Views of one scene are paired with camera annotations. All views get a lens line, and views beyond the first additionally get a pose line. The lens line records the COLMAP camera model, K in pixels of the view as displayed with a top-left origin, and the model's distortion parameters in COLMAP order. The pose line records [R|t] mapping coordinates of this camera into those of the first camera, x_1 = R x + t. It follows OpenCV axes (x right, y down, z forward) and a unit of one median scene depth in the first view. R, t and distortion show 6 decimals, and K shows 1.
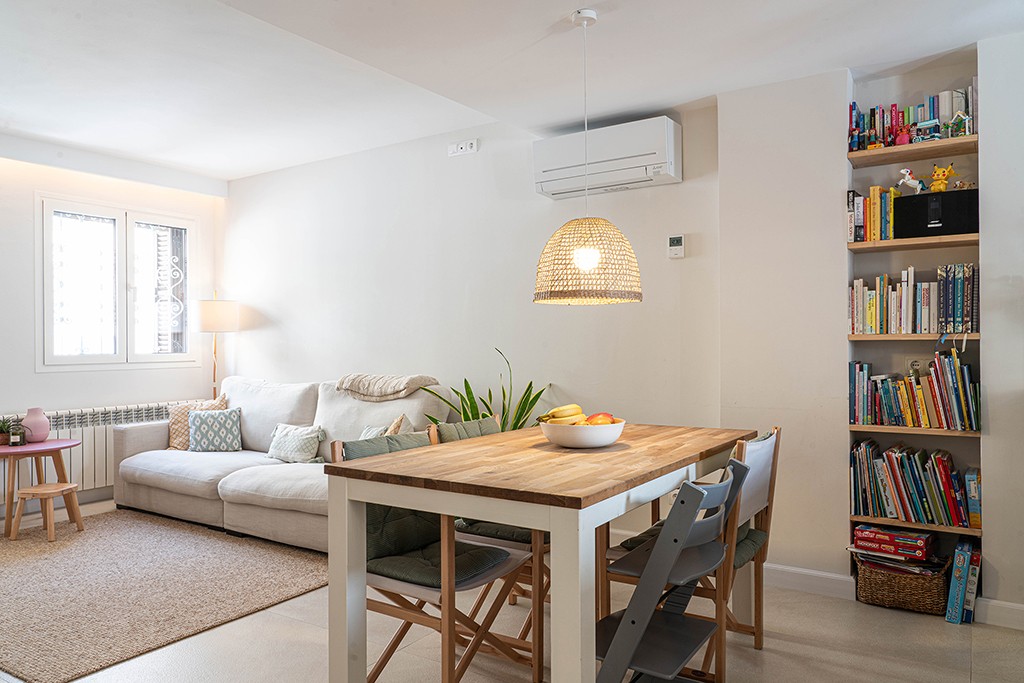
lens RADIAL K [[711.4, 0, 512.0], [0, 711.4, 341.5], [0, 0, 1]] dist [-0.005867, 0.001876]
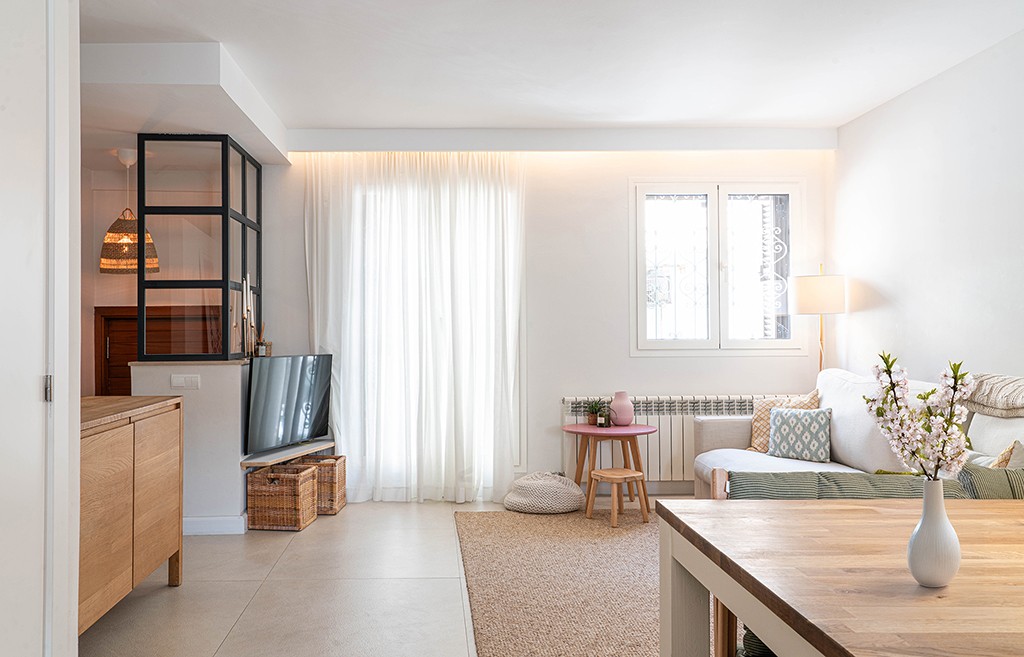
lens RADIAL K [[780.9, 0, 512.0], [0, 780.9, 328.5], [0, 0, 1]] dist [0.001644, -0.002035]
pose [[0.561365, 0.001329, -0.827567, 0.146402], [0.003212, 0.999988, 0.003784, -0.001429], [0.827562, -0.004783, 0.561354, 0.217472]]
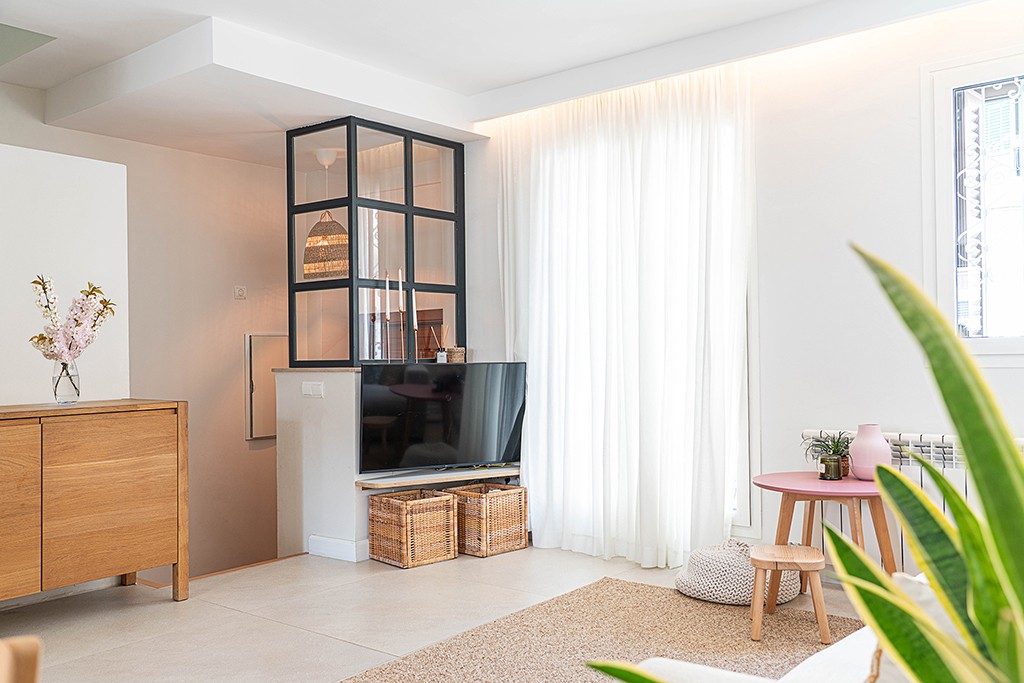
lens RADIAL K [[927.0, 0, 512.0], [0, 927.0, 341.5], [0, 0, 1]] dist [0.044941, 0.000323]
pose [[-0.124321, -0.003625, -0.992235, 0.152124], [0.018825, 0.999805, -0.006012, 0.019513], [0.992063, -0.019427, -0.124228, 0.717770]]
